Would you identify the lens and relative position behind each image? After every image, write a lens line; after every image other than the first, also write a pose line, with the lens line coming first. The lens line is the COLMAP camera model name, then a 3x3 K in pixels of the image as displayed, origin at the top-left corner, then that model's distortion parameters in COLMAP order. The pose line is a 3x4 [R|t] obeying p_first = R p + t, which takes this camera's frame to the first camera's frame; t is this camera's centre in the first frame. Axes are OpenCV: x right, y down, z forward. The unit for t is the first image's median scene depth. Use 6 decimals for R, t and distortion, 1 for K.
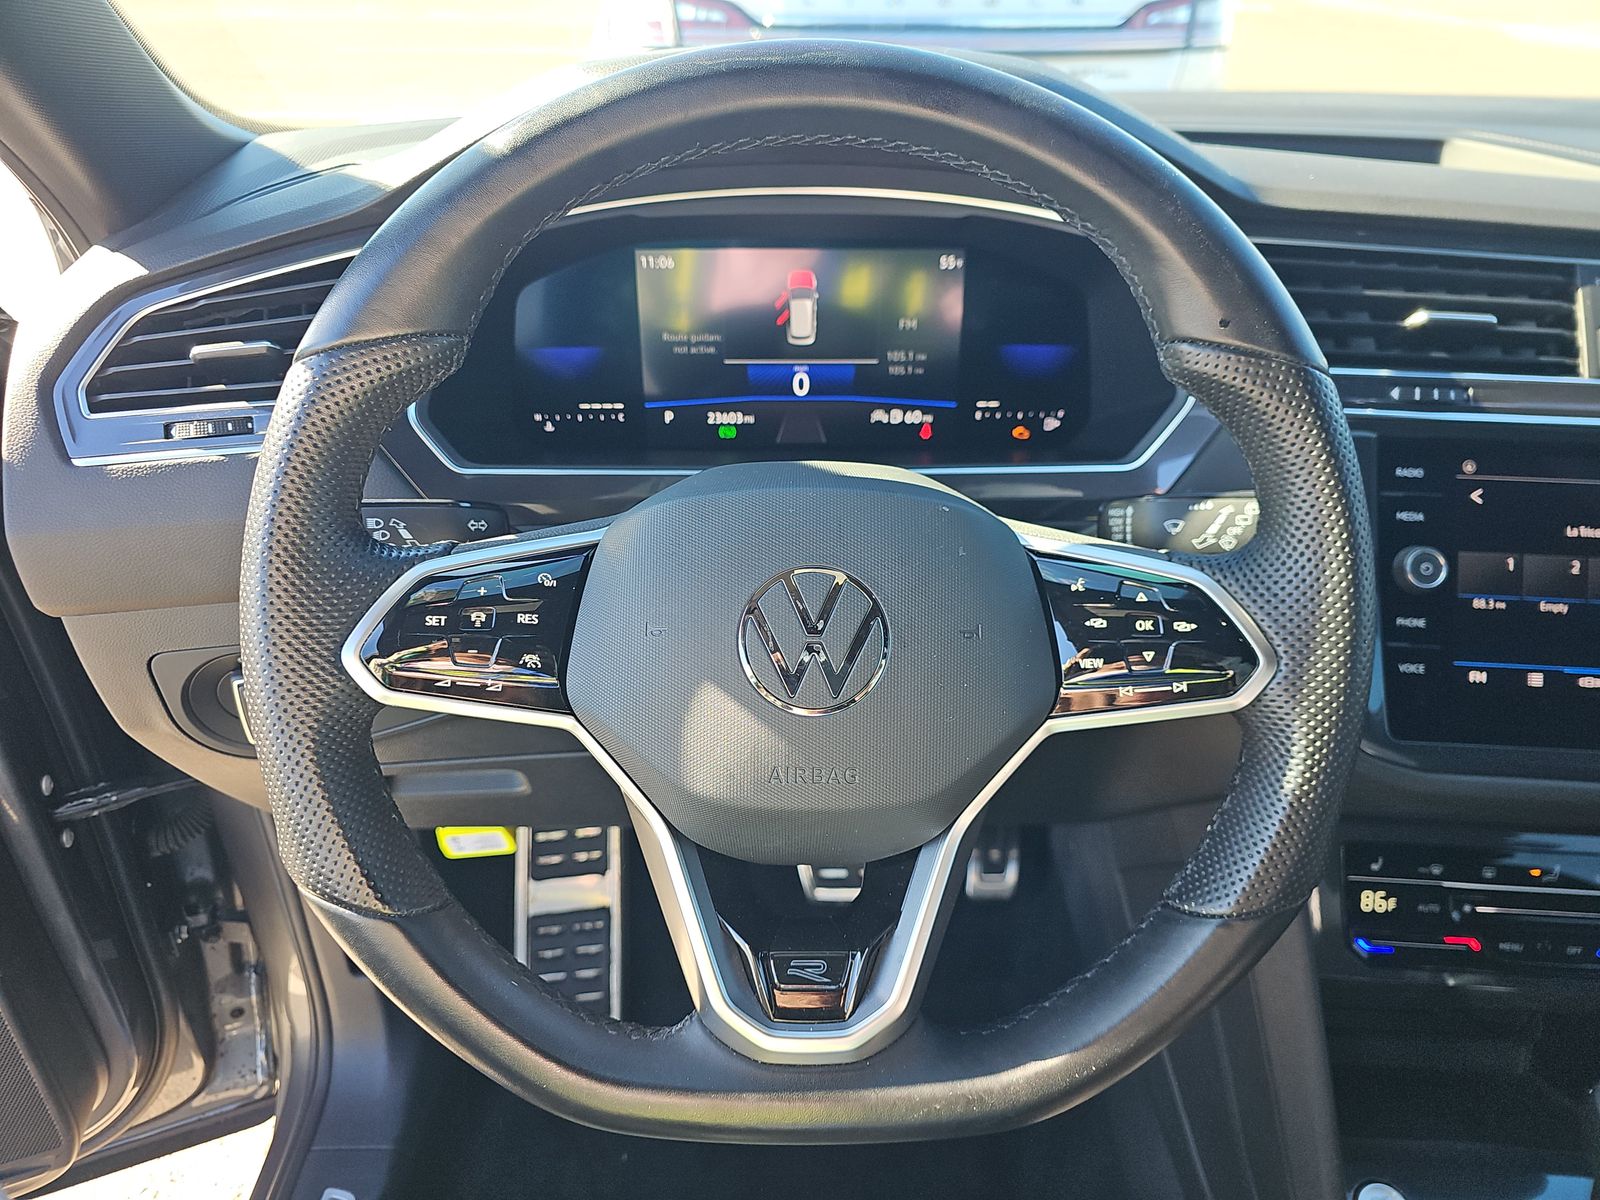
lens RADIAL K [[1130.7, 0, 785.9], [0, 1130.7, 639.8], [0, 0, 1]] dist [0.035808, -0.046163]
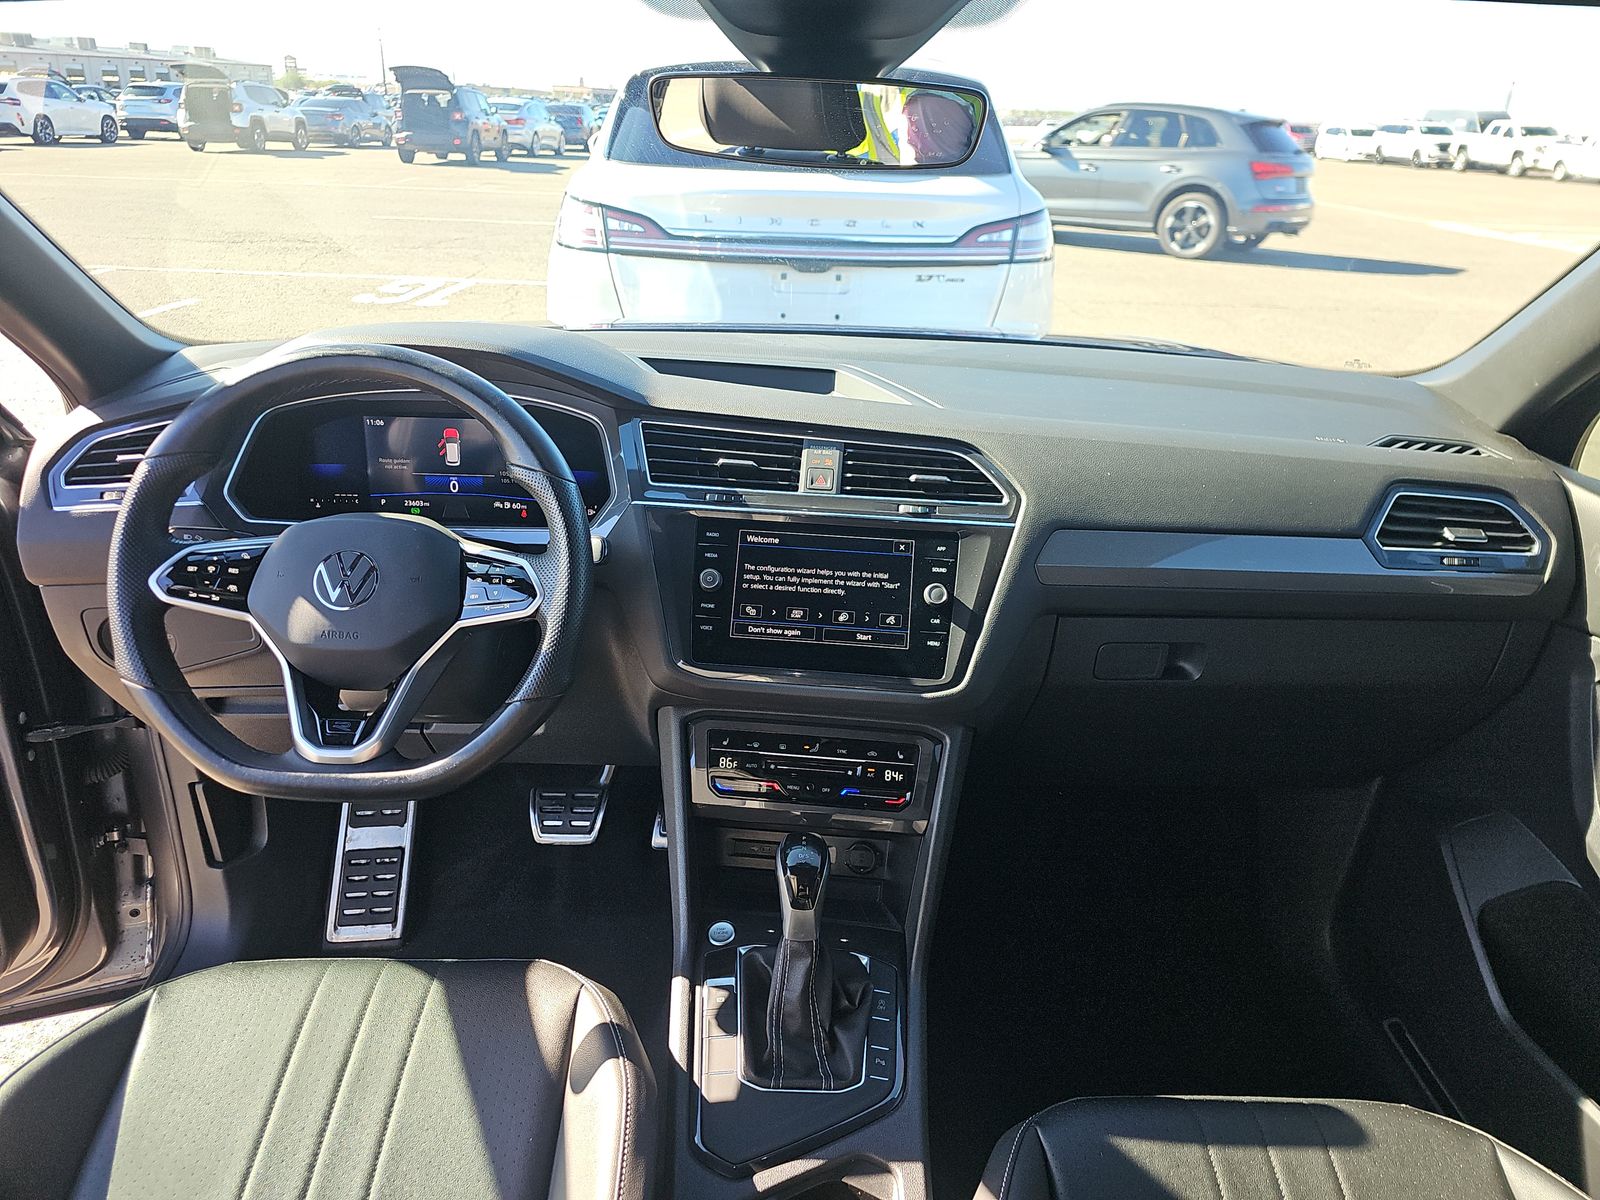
lens RADIAL K [[1130.7, 0, 810.7], [0, 1130.7, 597.8], [0, 0, 1]] dist [0.035808, -0.046163]
pose [[0.999560, 0.029256, 0.004874, 0.592965], [-0.028148, 0.987522, -0.154945, 0.228181], [-0.009346, 0.154740, 0.987911, -0.822558]]
